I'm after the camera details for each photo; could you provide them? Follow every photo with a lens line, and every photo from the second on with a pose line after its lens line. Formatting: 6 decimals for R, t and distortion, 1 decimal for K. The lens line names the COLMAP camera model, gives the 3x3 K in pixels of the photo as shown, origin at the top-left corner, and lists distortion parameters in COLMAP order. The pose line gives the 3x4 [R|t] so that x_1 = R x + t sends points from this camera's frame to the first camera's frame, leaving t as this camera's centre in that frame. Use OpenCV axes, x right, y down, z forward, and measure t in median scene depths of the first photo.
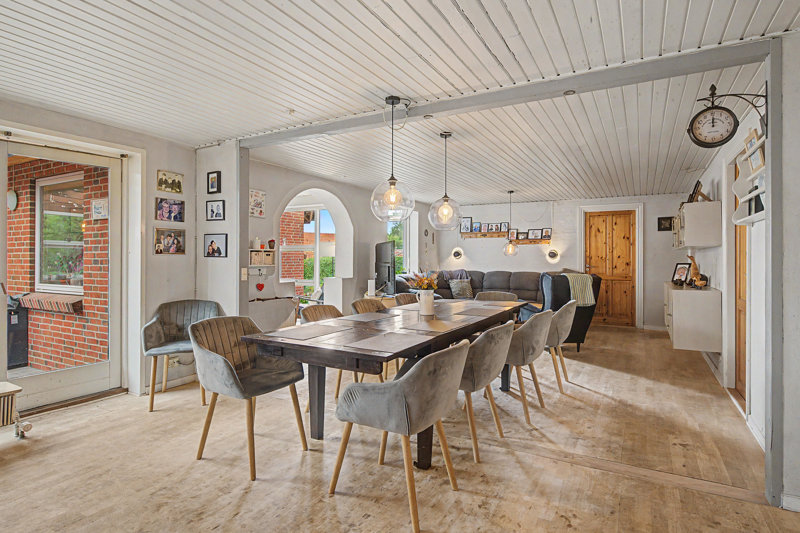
lens RADIAL K [[434.1, 0, 400.6], [0, 434.1, 263.1], [0, 0, 1]] dist [0.002366, 0.000790]
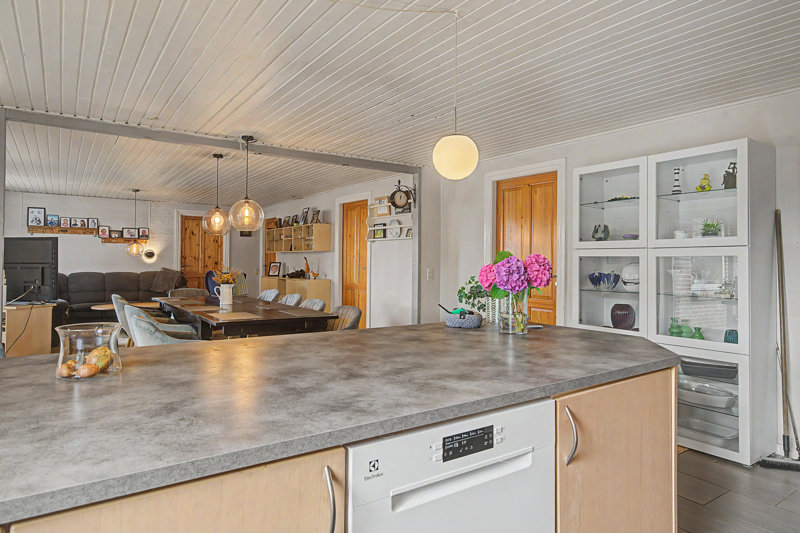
lens RADIAL K [[489.5, 0, 401.1], [0, 489.5, 262.6], [0, 0, 1]] dist [0.002069, 0.000034]
pose [[0.435447, -0.006572, 0.900190, -0.418965], [0.006462, 0.999970, 0.004175, -0.001373], [-0.900191, 0.003999, 0.435477, -0.020219]]
